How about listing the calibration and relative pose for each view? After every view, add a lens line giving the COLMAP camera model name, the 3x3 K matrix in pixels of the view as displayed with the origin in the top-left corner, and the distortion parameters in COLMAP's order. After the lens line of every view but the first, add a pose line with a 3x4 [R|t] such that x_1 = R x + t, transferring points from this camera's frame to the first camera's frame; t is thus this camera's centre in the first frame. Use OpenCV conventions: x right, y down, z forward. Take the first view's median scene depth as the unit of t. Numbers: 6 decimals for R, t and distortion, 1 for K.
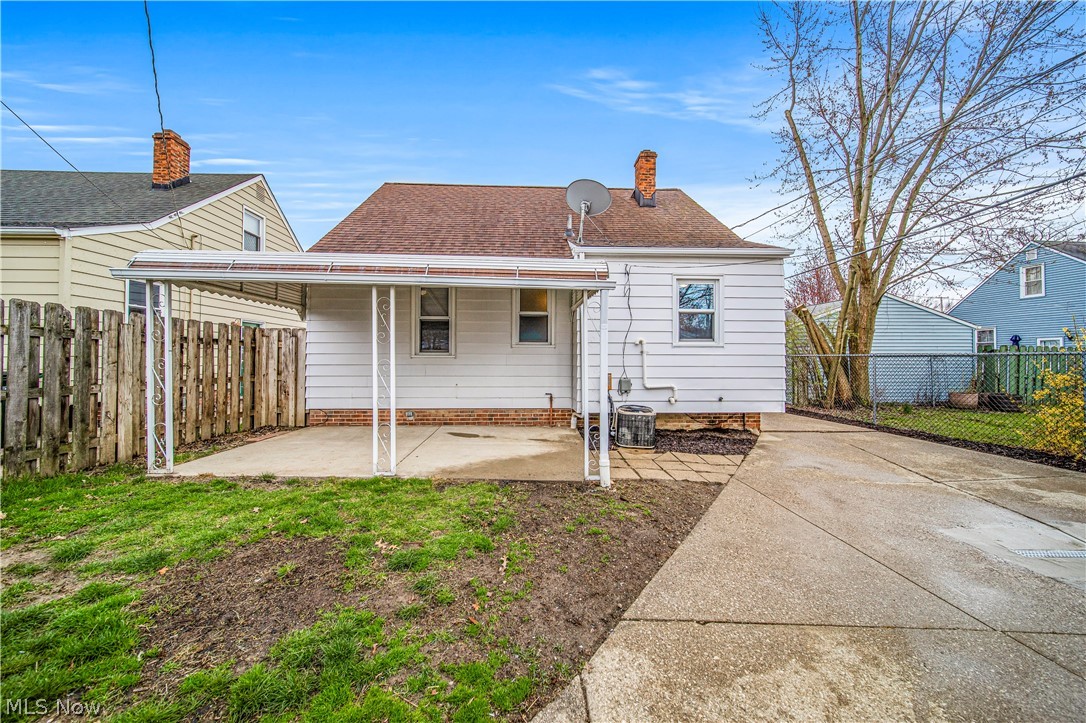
lens RADIAL K [[379.7, 0, 543.0], [0, 379.7, 361.5], [0, 0, 1]] dist [-0.000757, -0.000091]
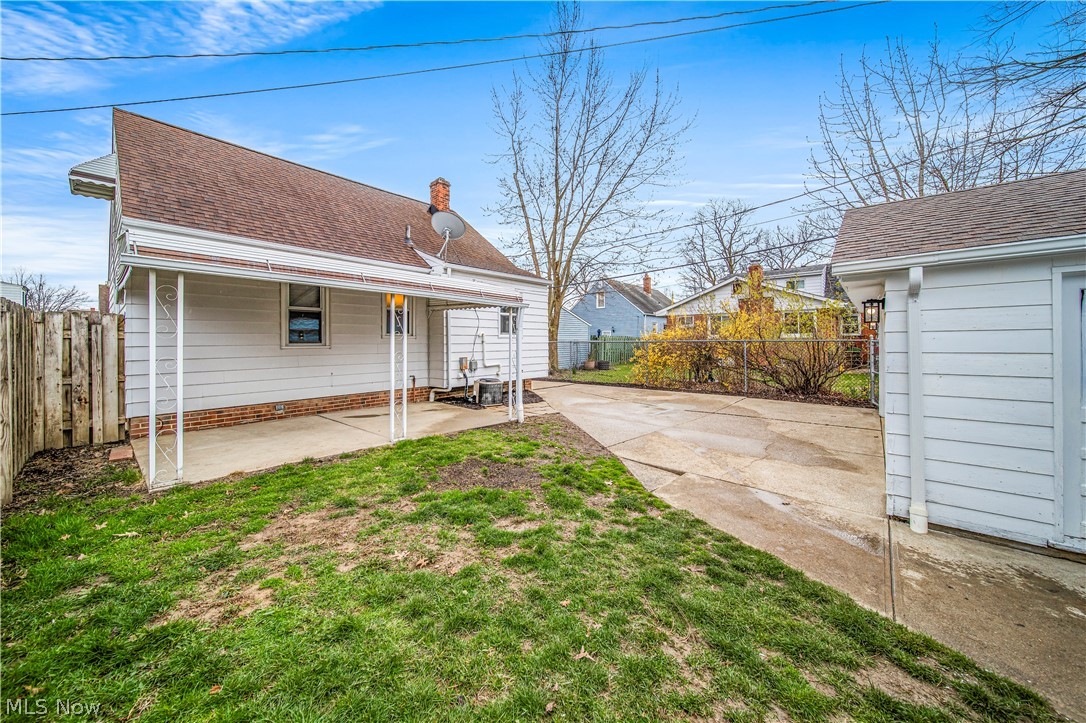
lens RADIAL K [[384.2, 0, 543.3], [0, 384.2, 355.2], [0, 0, 1]] dist [-0.001280, -0.000279]
pose [[0.682483, -0.032905, 0.730160, -0.607693], [0.011671, 0.999349, 0.034128, -0.019634], [-0.730808, -0.014771, 0.682423, -0.154603]]
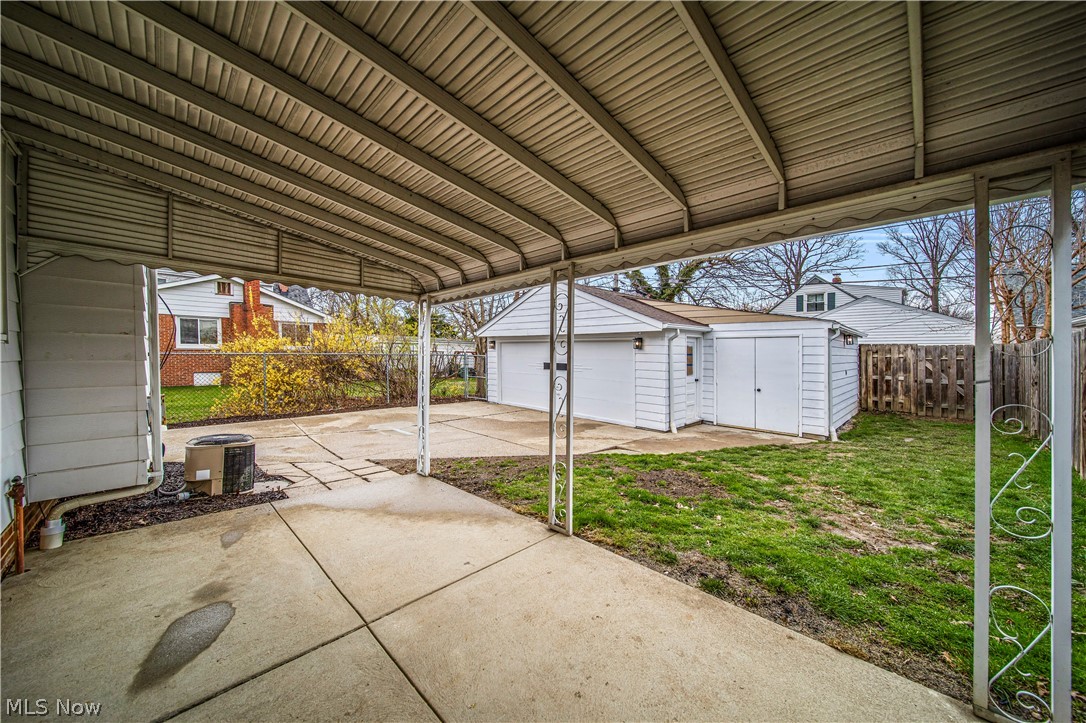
lens RADIAL K [[384.2, 0, 543.3], [0, 384.2, 355.2], [0, 0, 1]] dist [-0.001280, -0.000279]
pose [[-0.673733, -0.012004, 0.738877, -0.559204], [-0.006629, 0.999926, 0.010201, -0.031699], [-0.738945, 0.001975, -0.673763, 0.905053]]
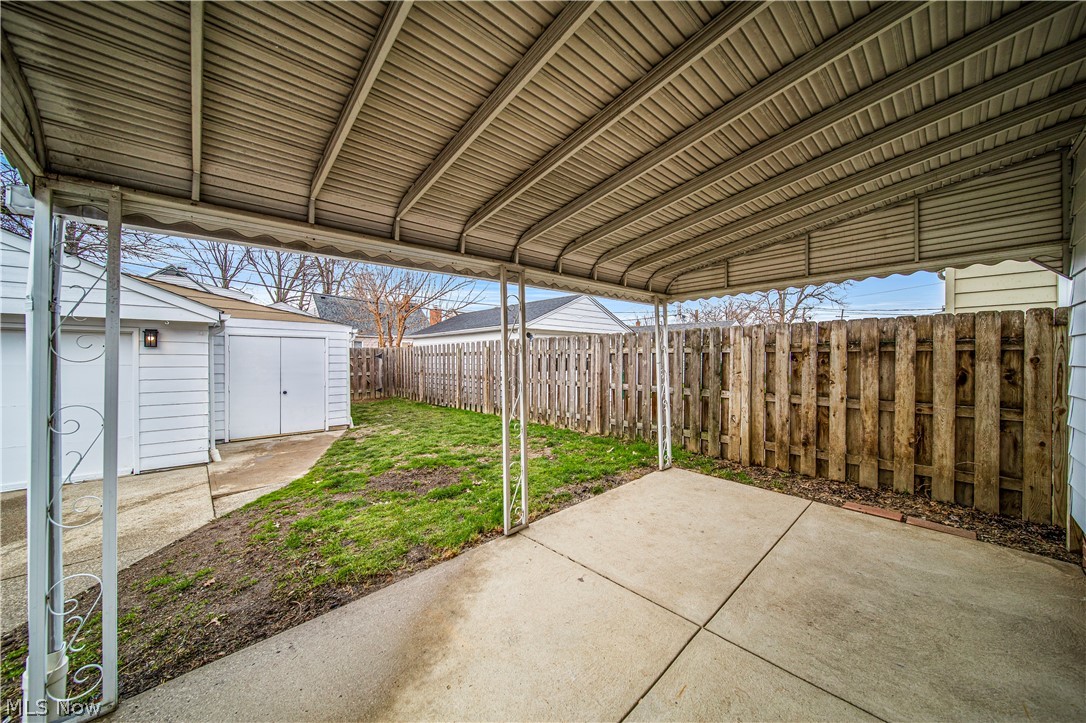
lens RADIAL K [[384.2, 0, 543.3], [0, 384.2, 355.2], [0, 0, 1]] dist [-0.001280, -0.000279]
pose [[-0.754871, -0.005162, -0.655852, 0.030161], [-0.006042, 0.999981, -0.000916, -0.028575], [0.655845, 0.003271, -0.754889, 0.950303]]
